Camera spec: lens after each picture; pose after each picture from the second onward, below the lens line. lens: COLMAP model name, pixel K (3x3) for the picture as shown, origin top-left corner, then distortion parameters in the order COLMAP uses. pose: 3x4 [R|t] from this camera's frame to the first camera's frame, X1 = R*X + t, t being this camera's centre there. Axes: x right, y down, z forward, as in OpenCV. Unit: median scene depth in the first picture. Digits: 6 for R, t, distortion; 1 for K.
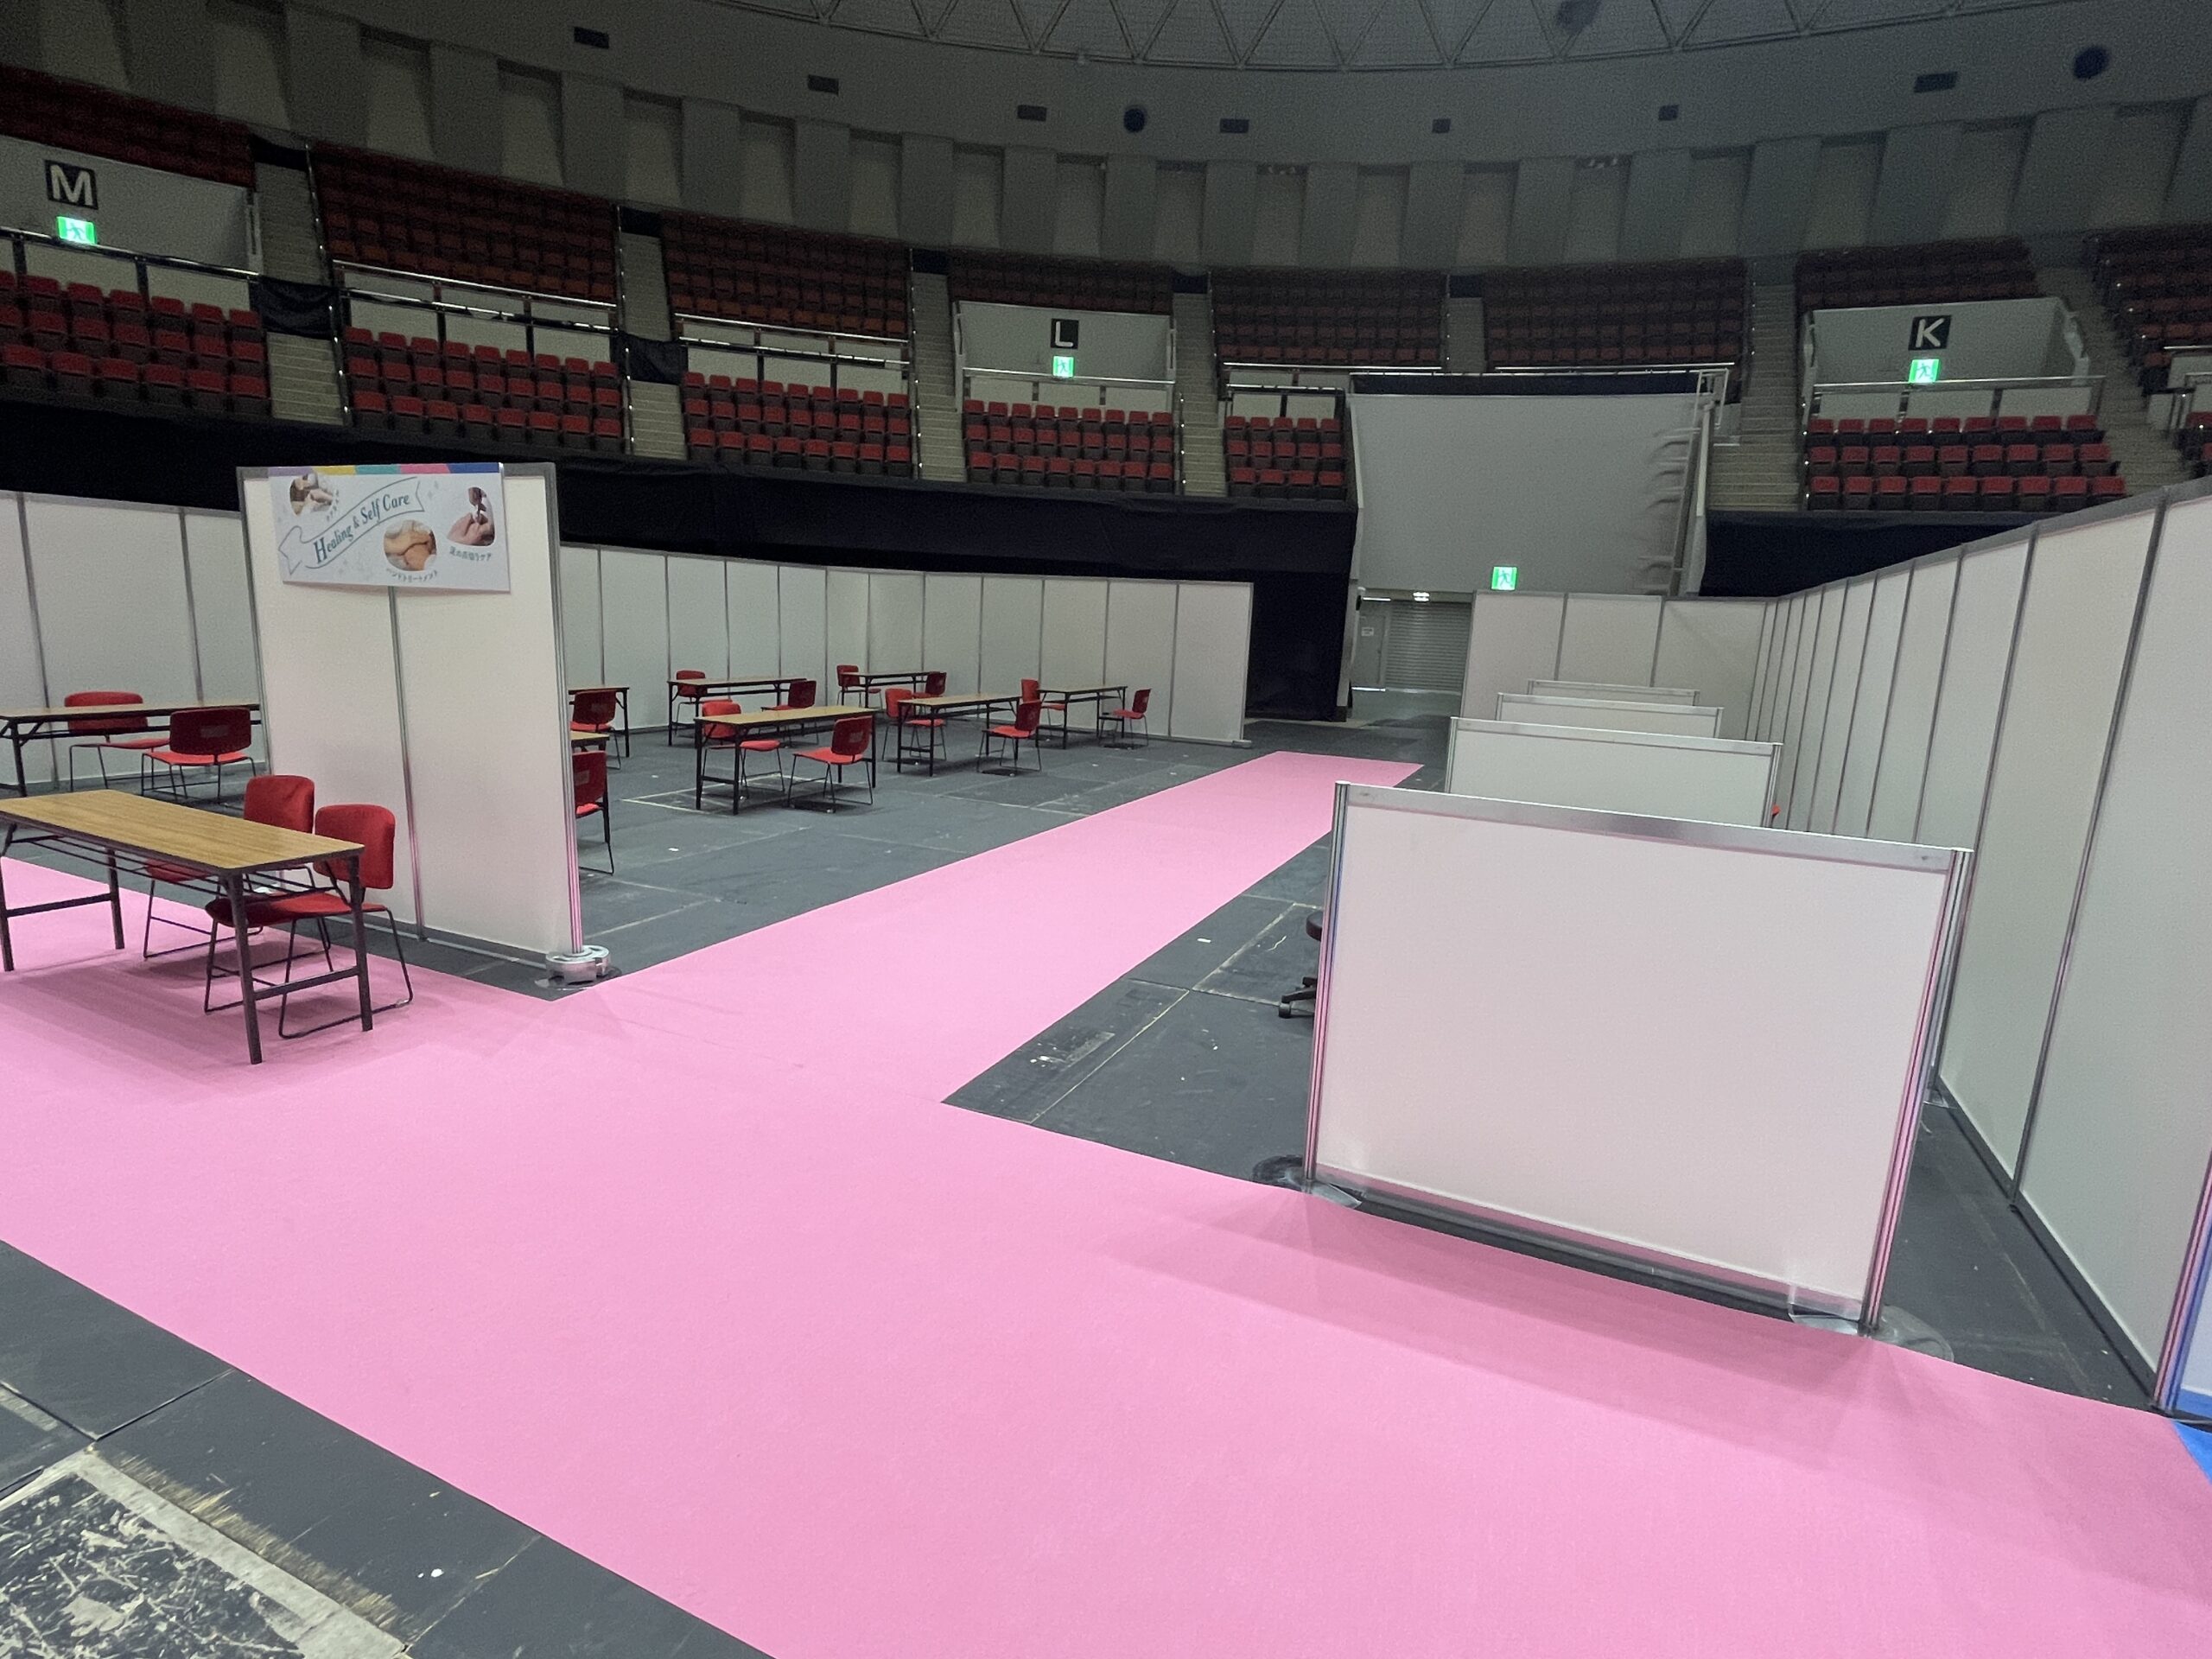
lens RADIAL K [[1115.8, 0, 1106.0], [0, 1115.8, 829.5], [0, 0, 1]] dist [-0.004466, -0.000199]
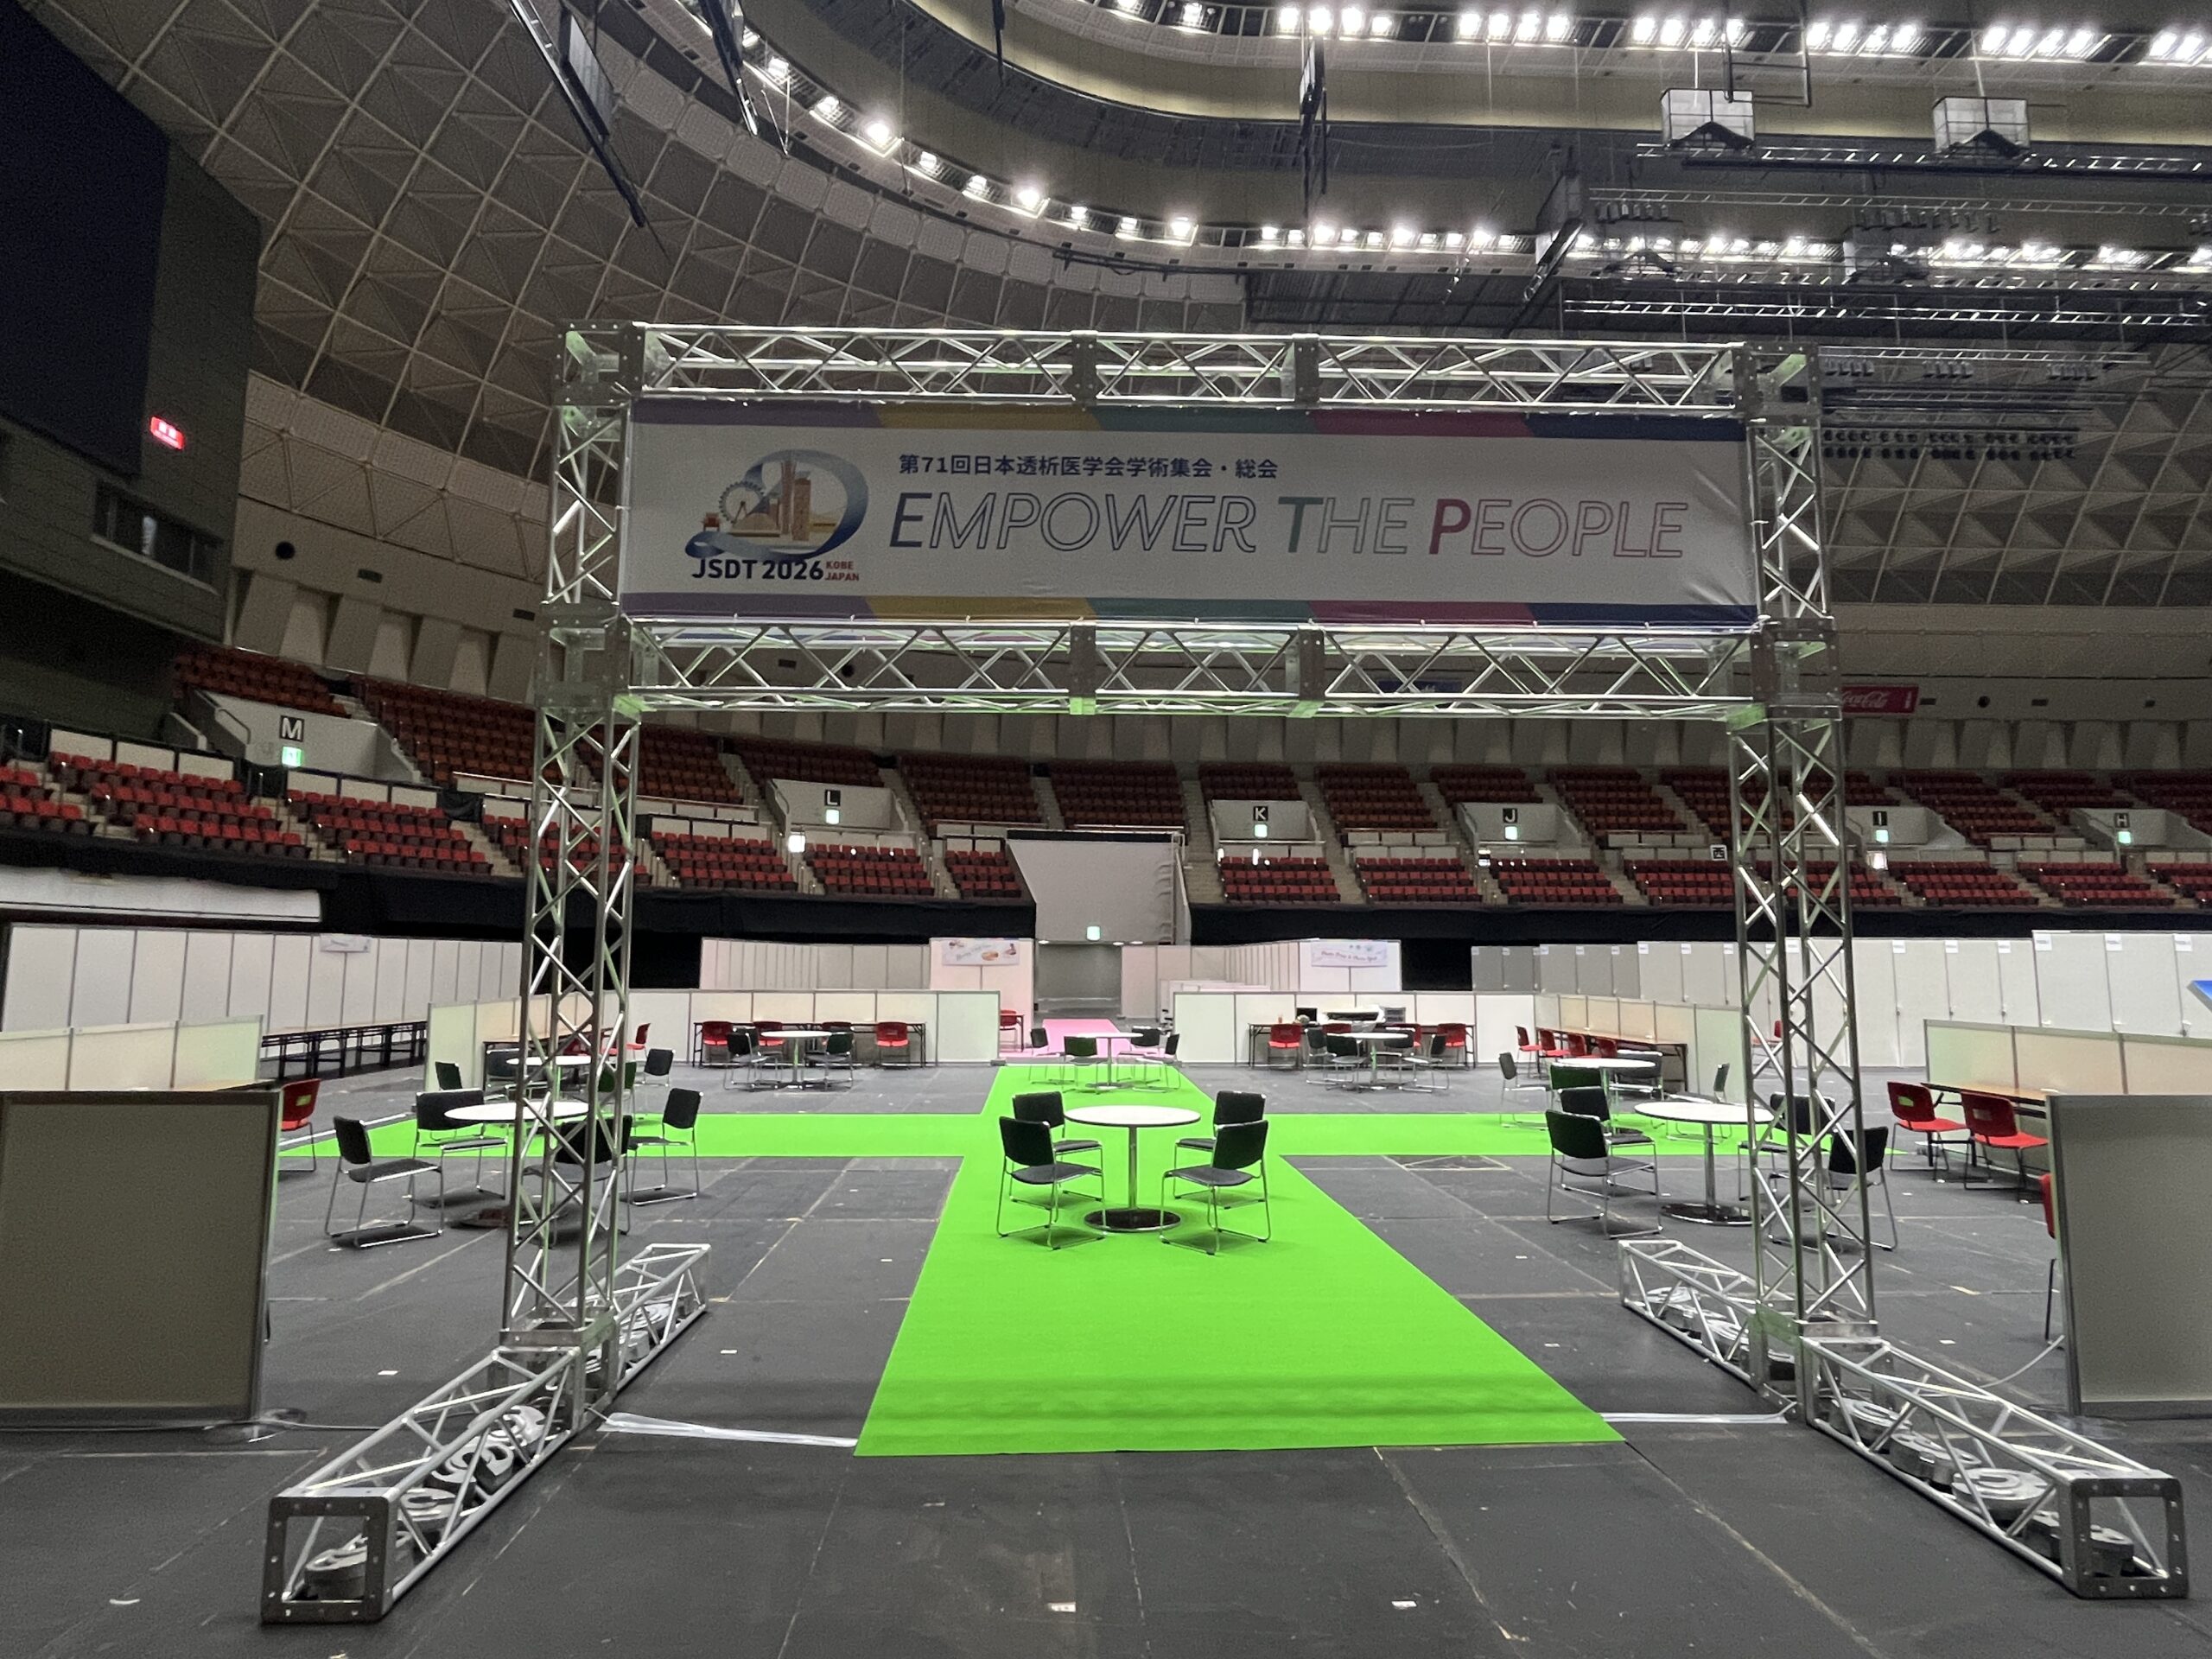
lens RADIAL K [[1162.0, 0, 1106.0], [0, 1162.0, 829.5], [0, 0, 1]] dist [-0.000561, -0.000097]
pose [[0.893258, 0.005448, 0.449512, -0.615055], [0.123592, 0.958418, -0.257216, 0.140470], [-0.432222, 0.285316, 0.855441, -0.900567]]
